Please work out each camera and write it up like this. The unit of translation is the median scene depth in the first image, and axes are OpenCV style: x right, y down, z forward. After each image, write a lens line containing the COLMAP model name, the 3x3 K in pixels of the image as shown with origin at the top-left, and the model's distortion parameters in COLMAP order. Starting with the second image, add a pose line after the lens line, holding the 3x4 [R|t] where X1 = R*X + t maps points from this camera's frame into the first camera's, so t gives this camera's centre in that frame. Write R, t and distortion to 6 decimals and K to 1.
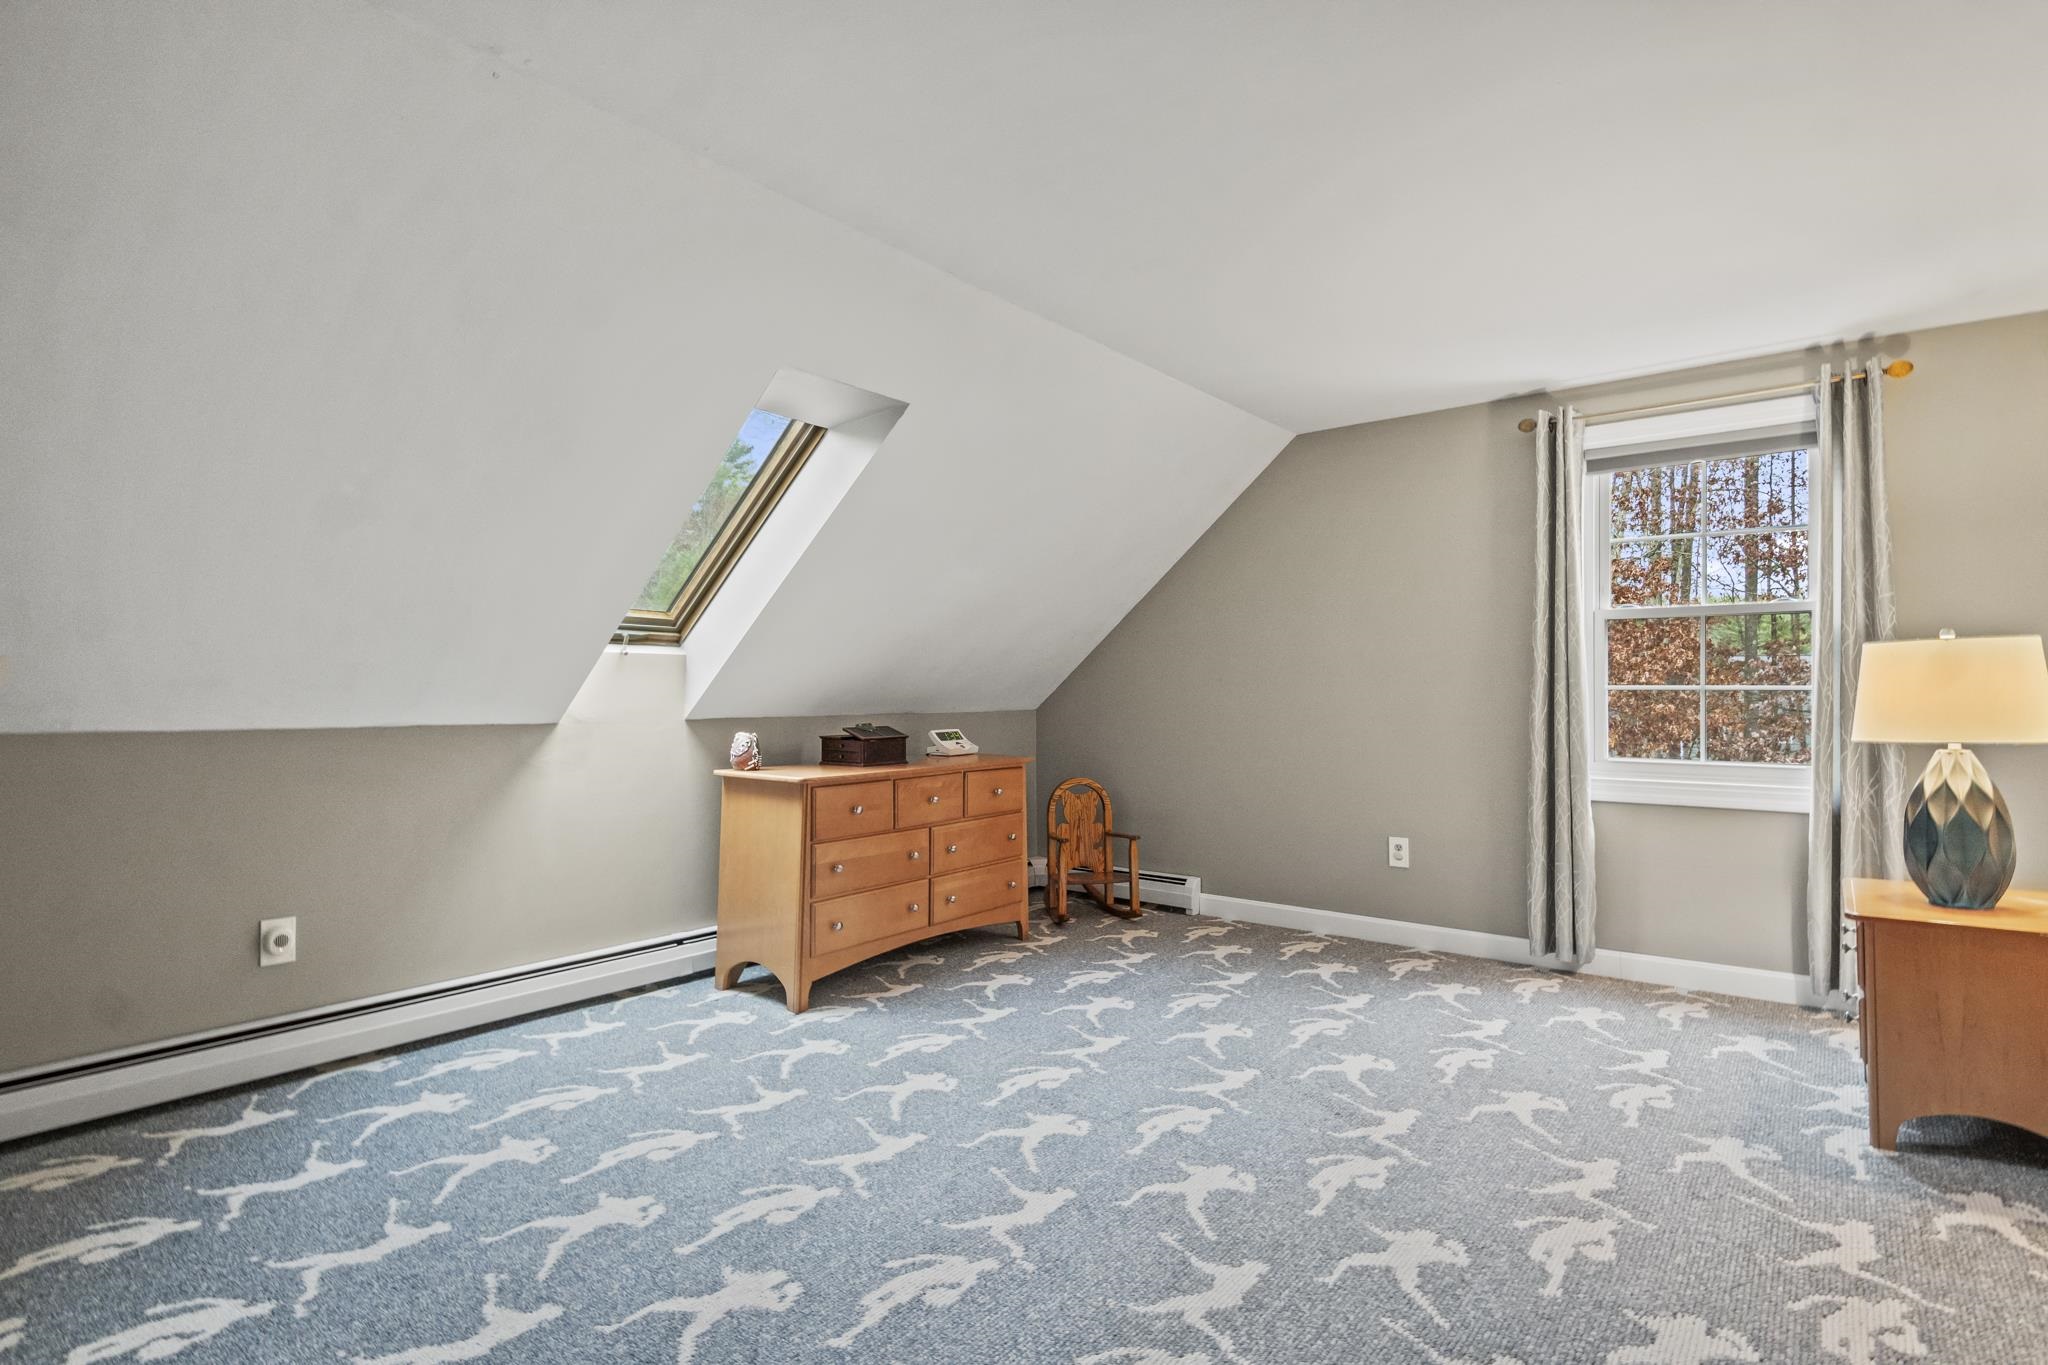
lens RADIAL K [[1010.0, 0, 1012.2], [0, 1010.0, 694.1], [0, 0, 1]] dist [-0.001709, -0.000340]
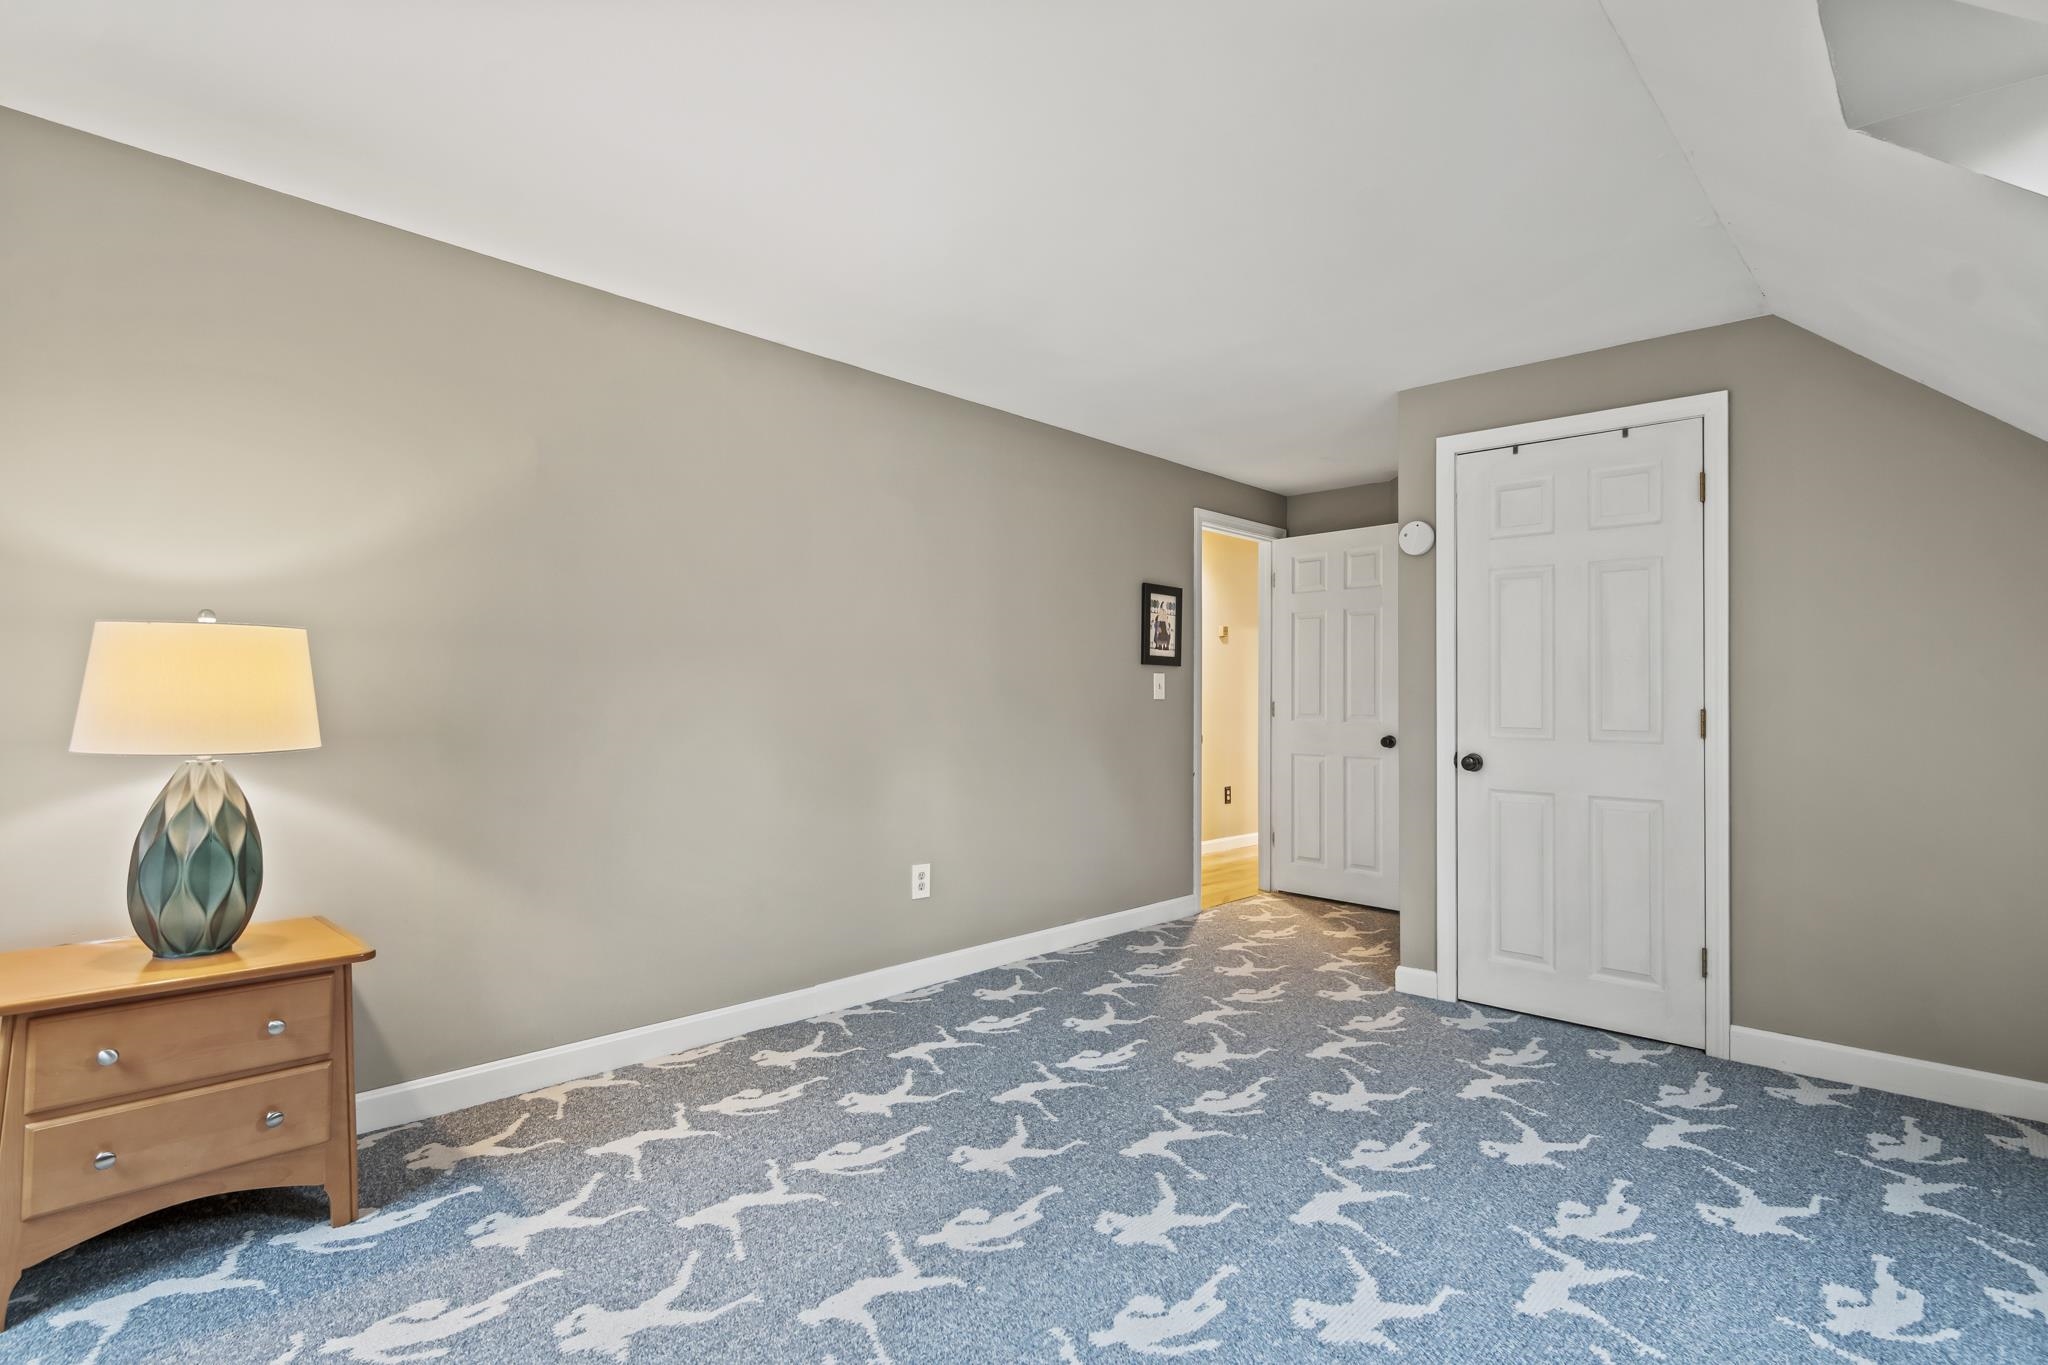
lens RADIAL K [[1010.0, 0, 1012.2], [0, 1010.0, 694.1], [0, 0, 1]] dist [-0.001709, -0.000340]
pose [[-0.996159, -0.006351, 0.087337, 0.253999], [-0.006587, 0.999975, -0.002412, -0.001749], [-0.087320, -0.002978, -0.996176, 2.048396]]
